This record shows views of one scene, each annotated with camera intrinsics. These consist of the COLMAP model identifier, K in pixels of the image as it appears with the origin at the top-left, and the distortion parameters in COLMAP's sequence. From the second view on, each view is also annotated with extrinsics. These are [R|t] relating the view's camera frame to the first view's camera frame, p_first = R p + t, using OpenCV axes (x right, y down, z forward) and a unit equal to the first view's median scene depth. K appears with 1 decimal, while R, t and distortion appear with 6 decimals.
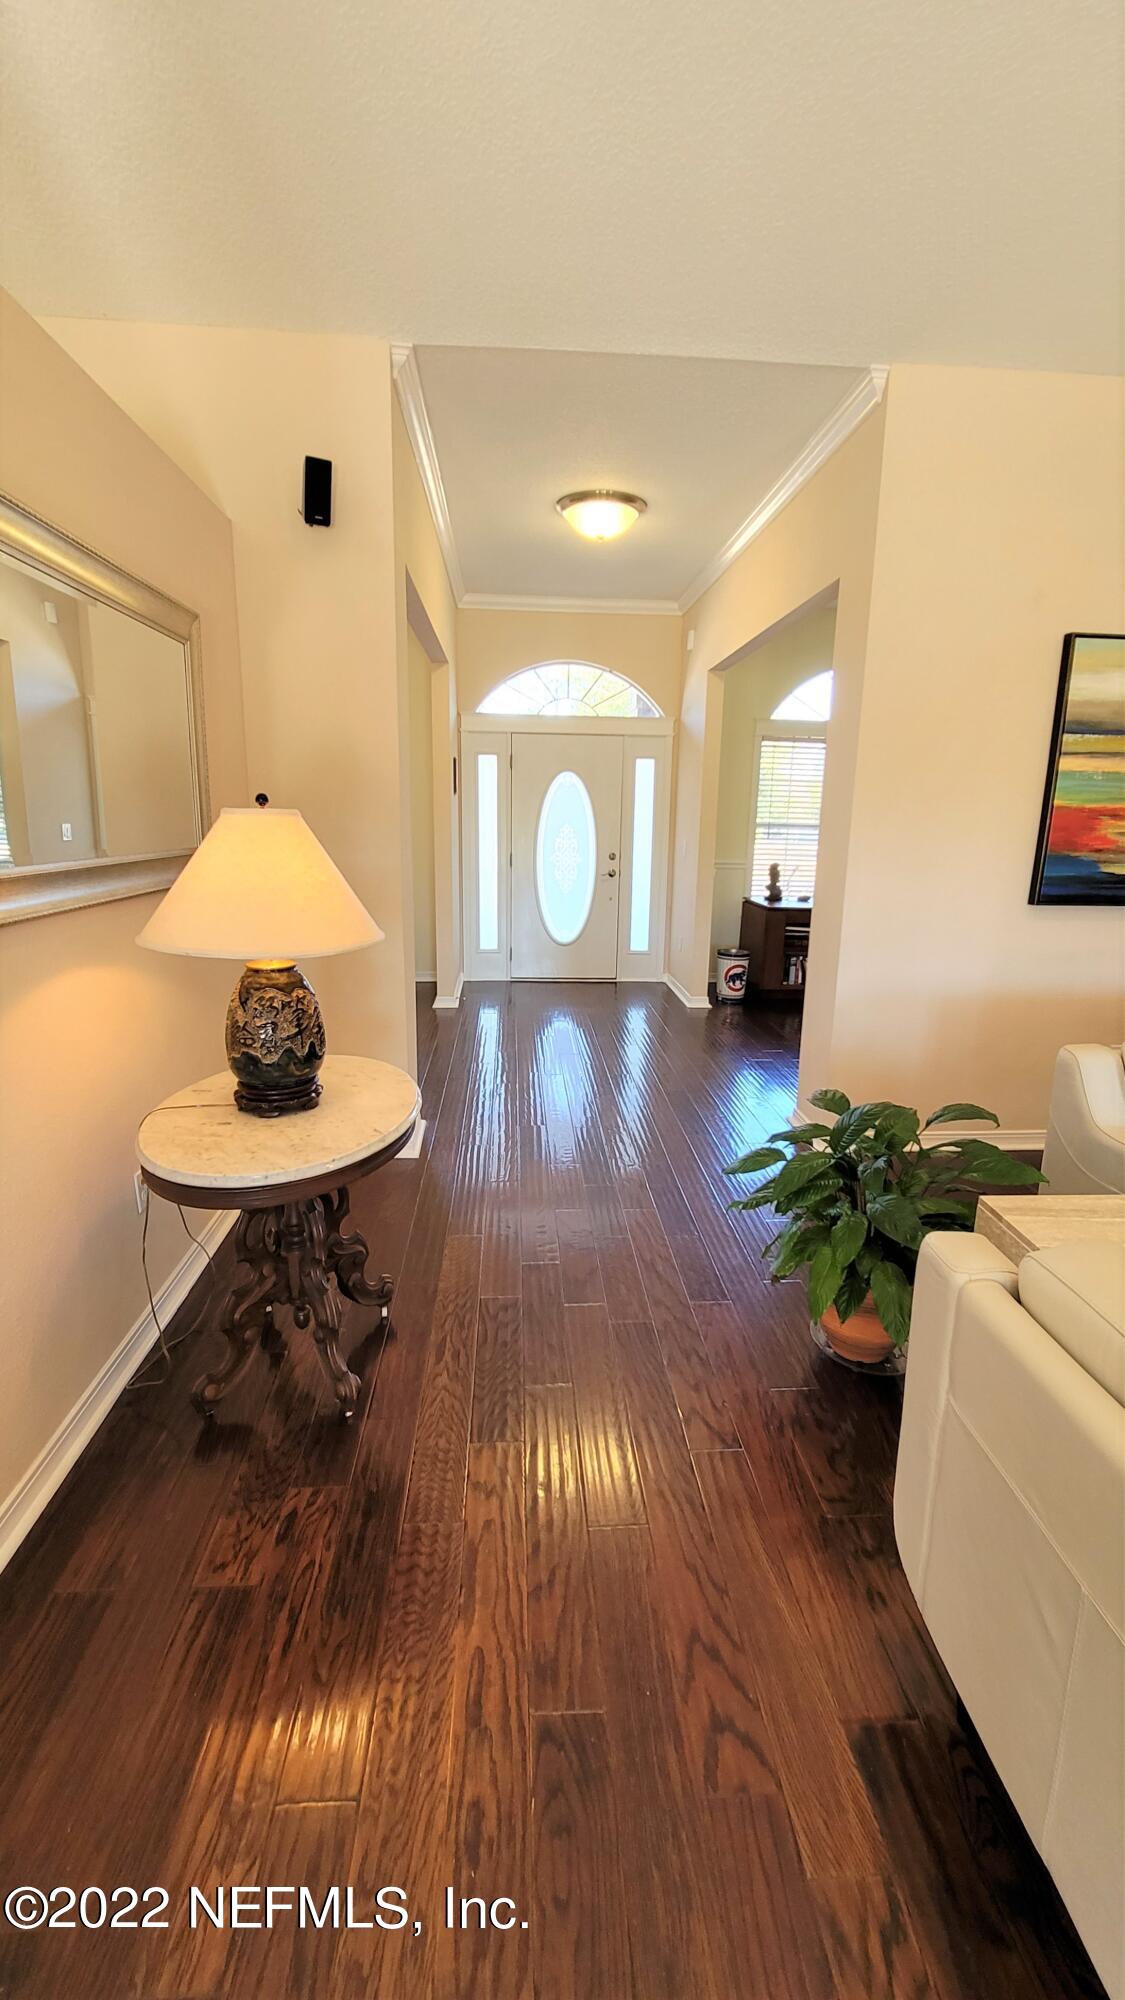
lens RADIAL K [[867.5, 0, 562.5], [0, 867.5, 1000.0], [0, 0, 1]] dist [0.000517, -0.000019]
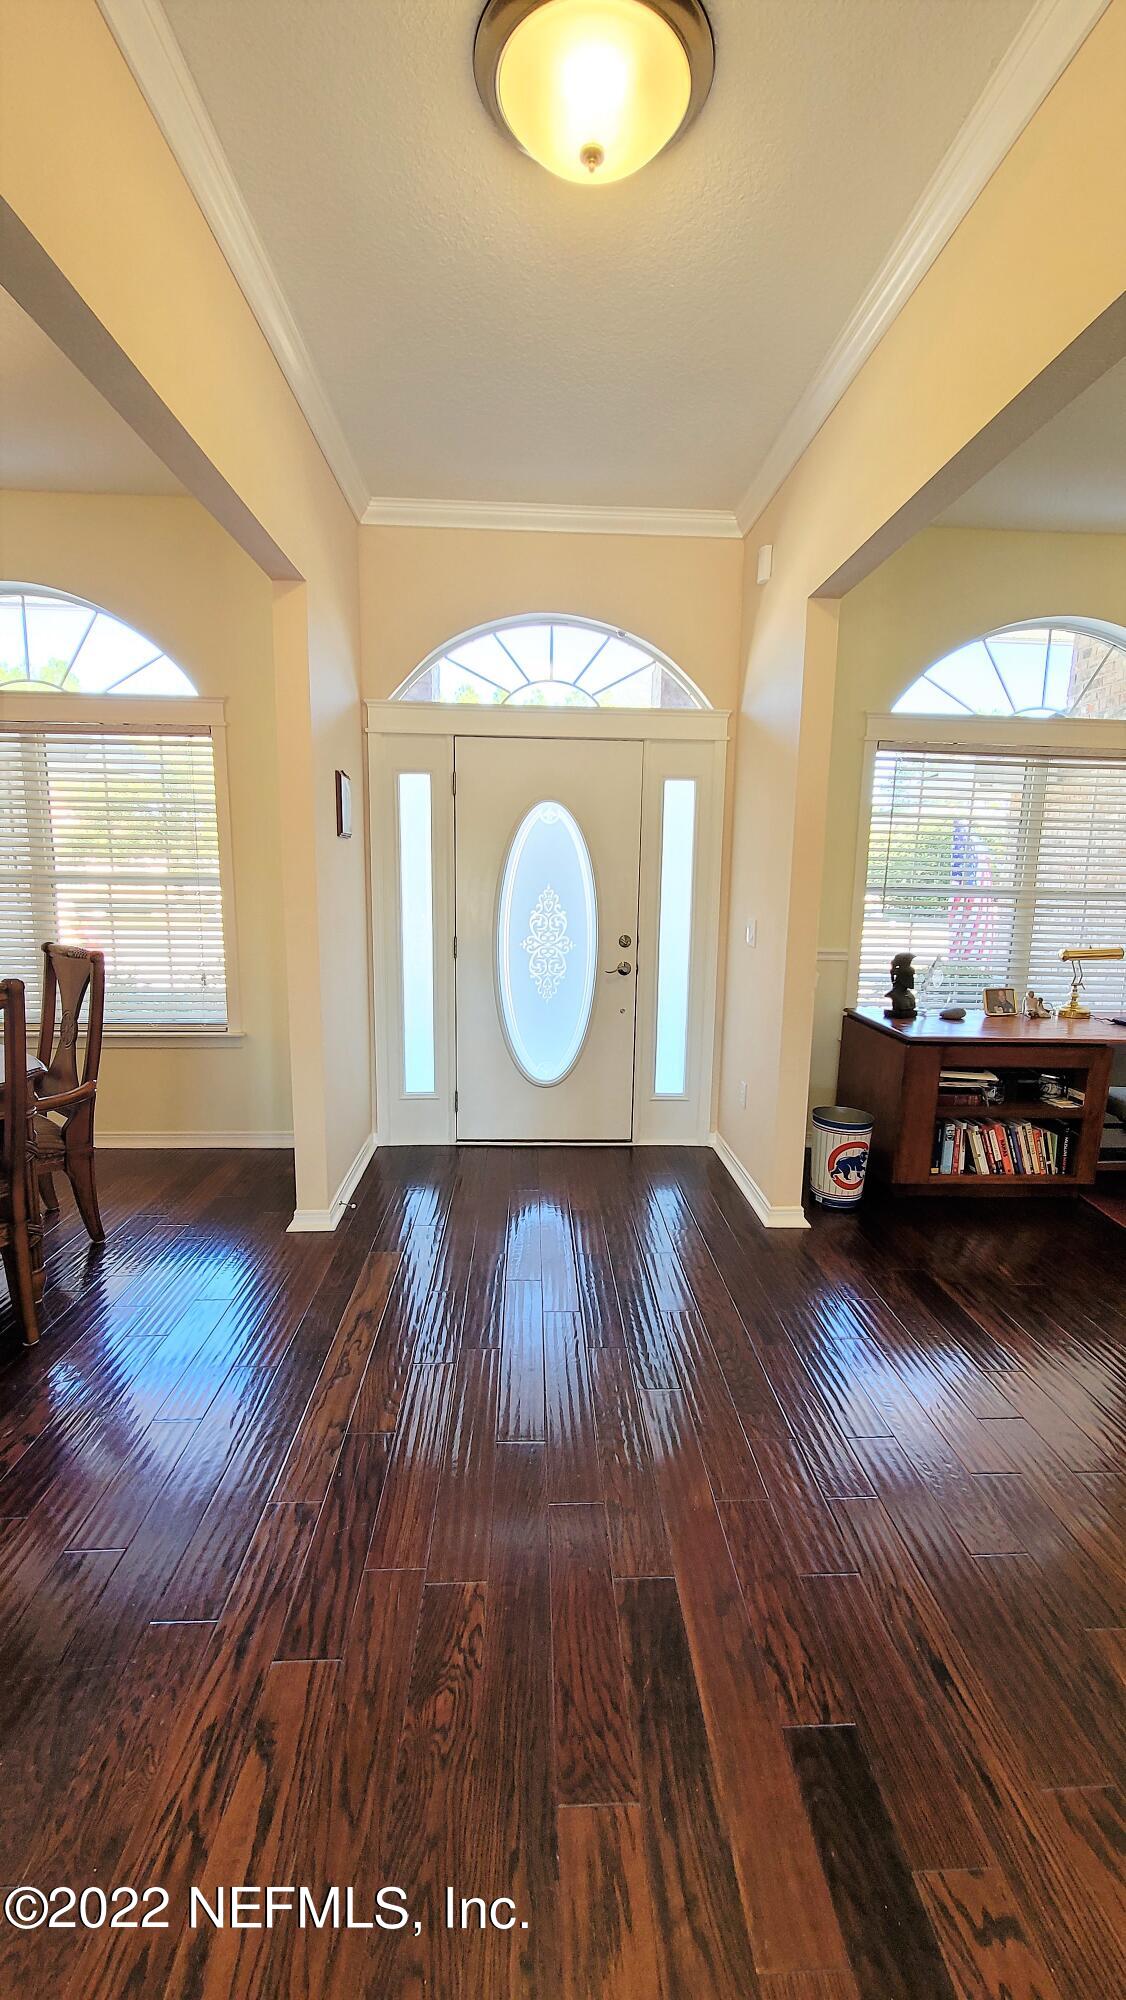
lens RADIAL K [[809.5, 0, 563.0], [0, 809.5, 1000.0], [0, 0, 1]] dist [-0.002303, -0.000160]
pose [[0.999655, 0.004123, -0.025927, 0.030996], [-0.005628, 0.998286, -0.058246, -0.097011], [0.025642, 0.058372, 0.997966, 0.468564]]
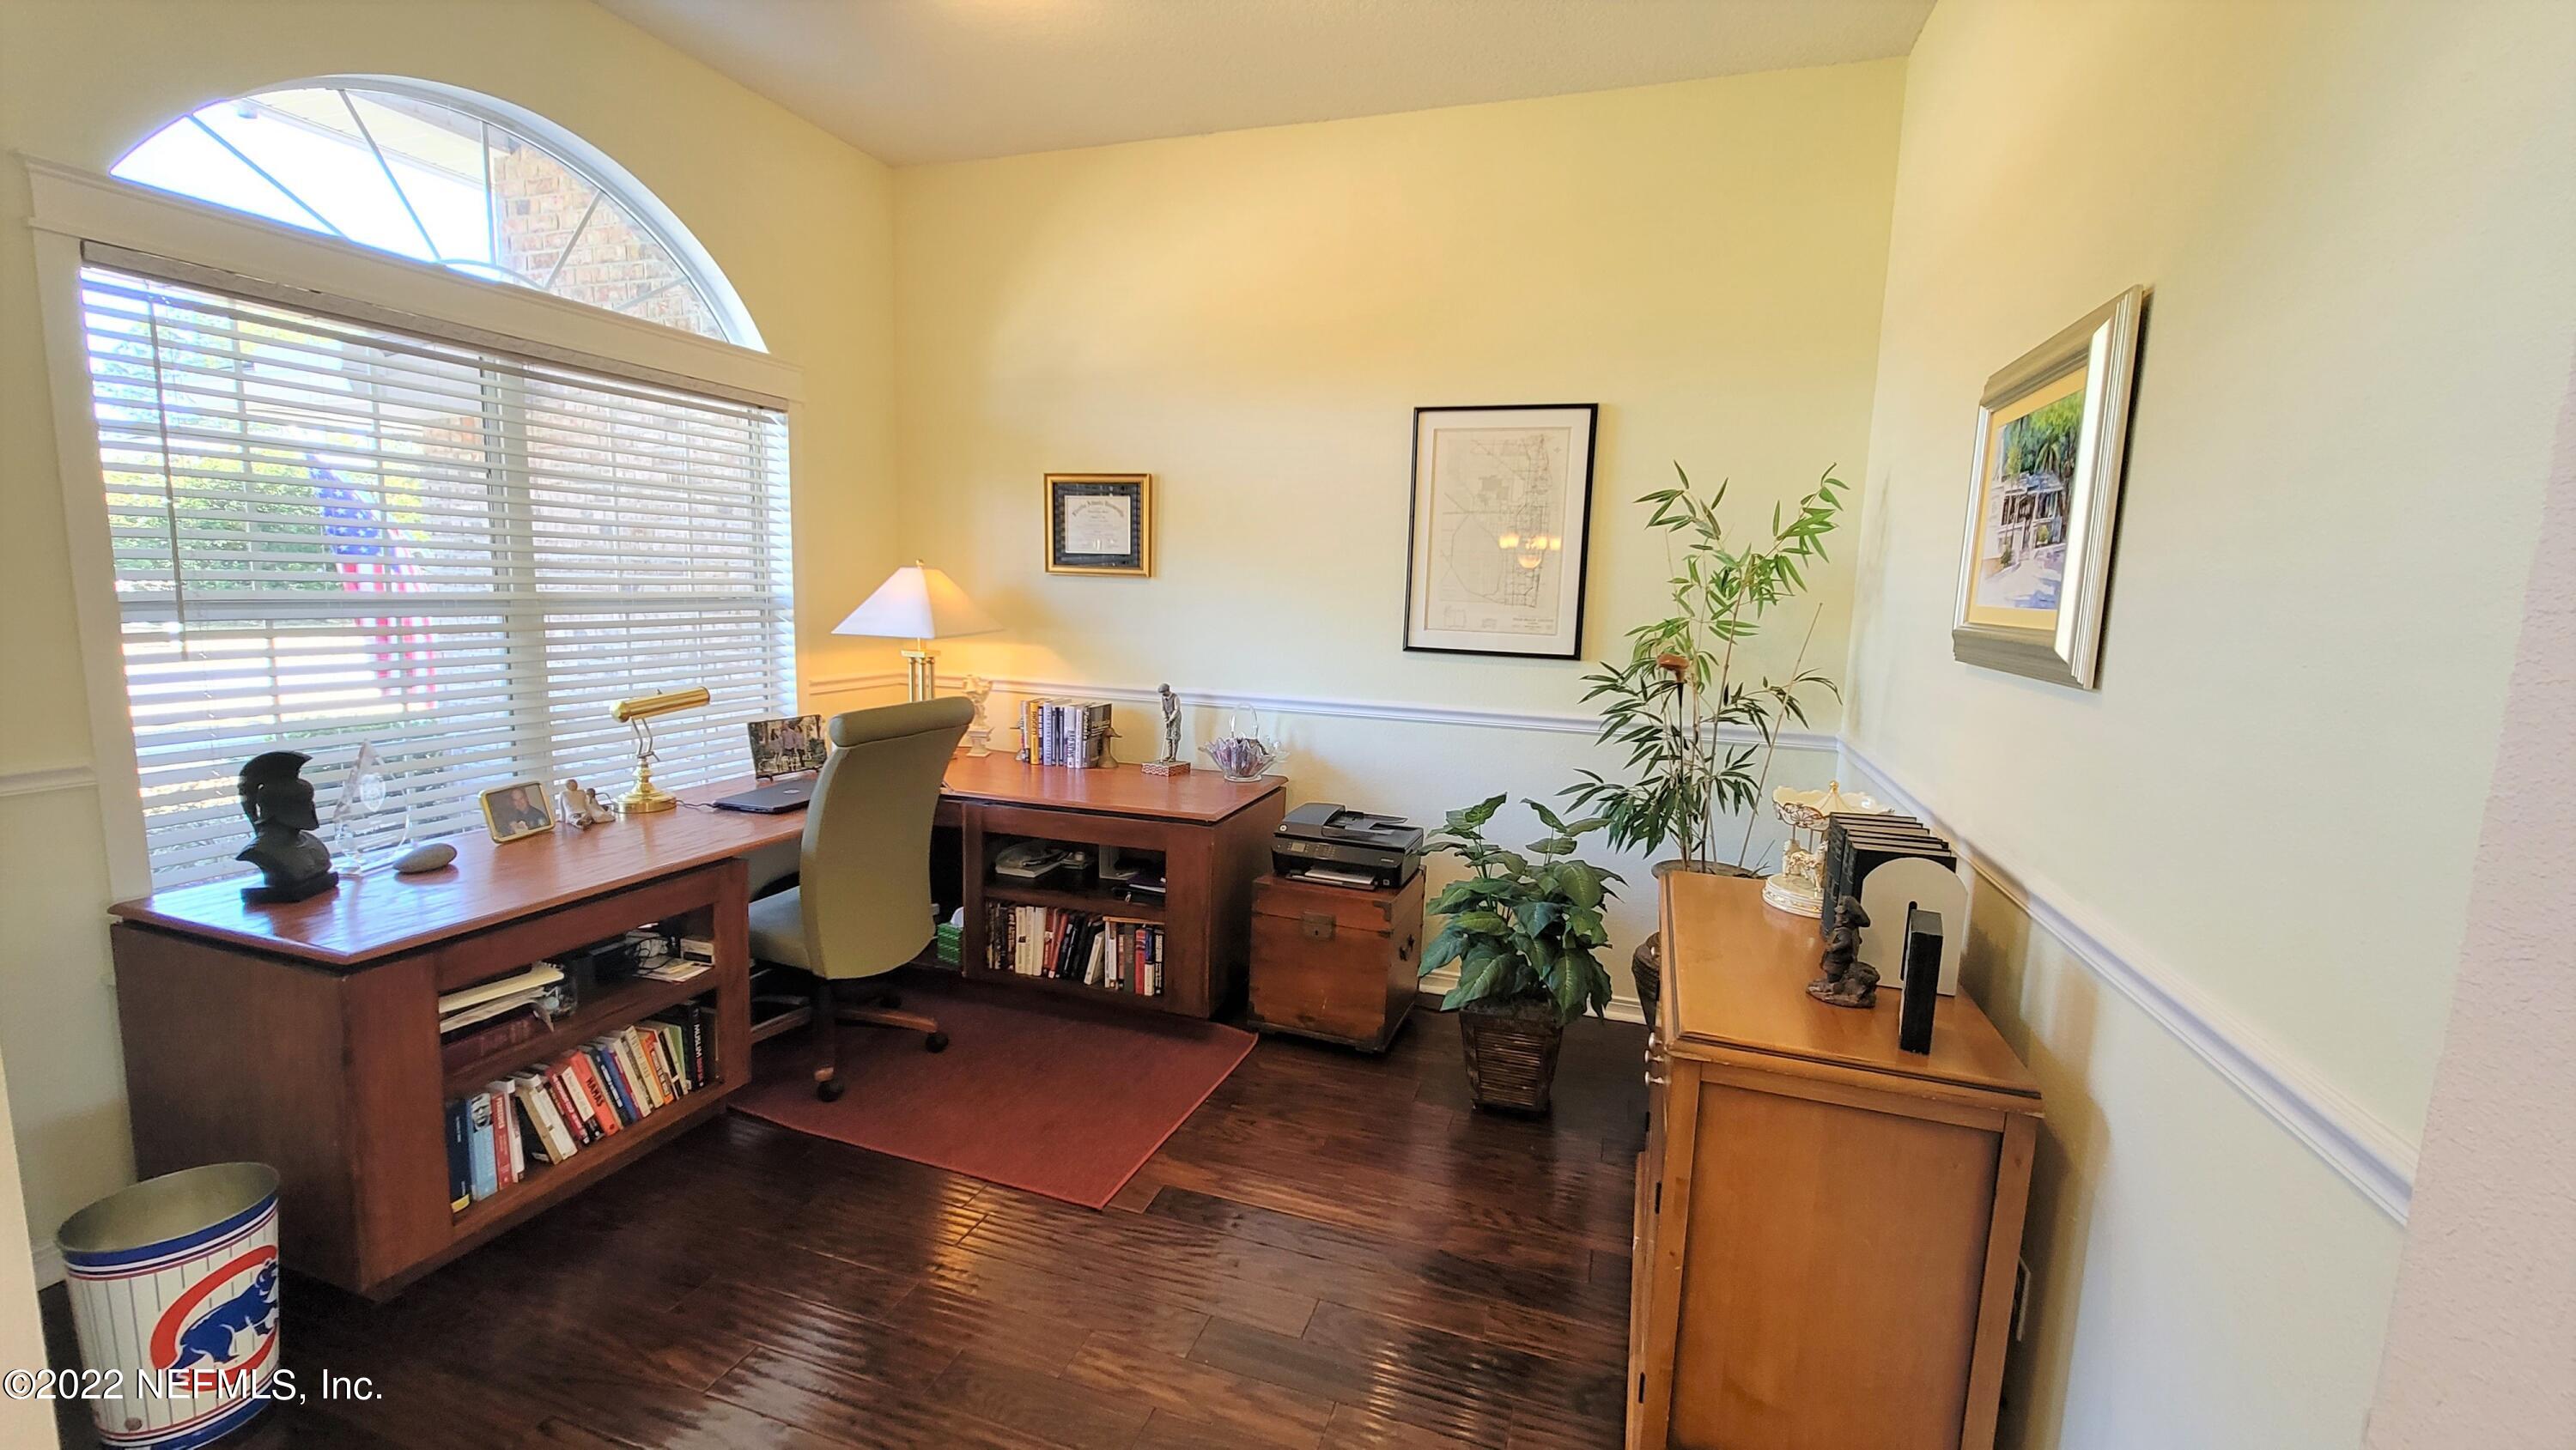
lens RADIAL K [[1042.6, 0, 1288.3], [0, 1042.6, 720.5], [0, 0, 1]] dist [-0.002303, -0.000160]
pose [[0.385286, -0.131158, 0.913429, 0.084418], [0.177476, 0.981901, 0.066130, -0.139388], [-0.905570, 0.136633, 0.401591, 0.625888]]
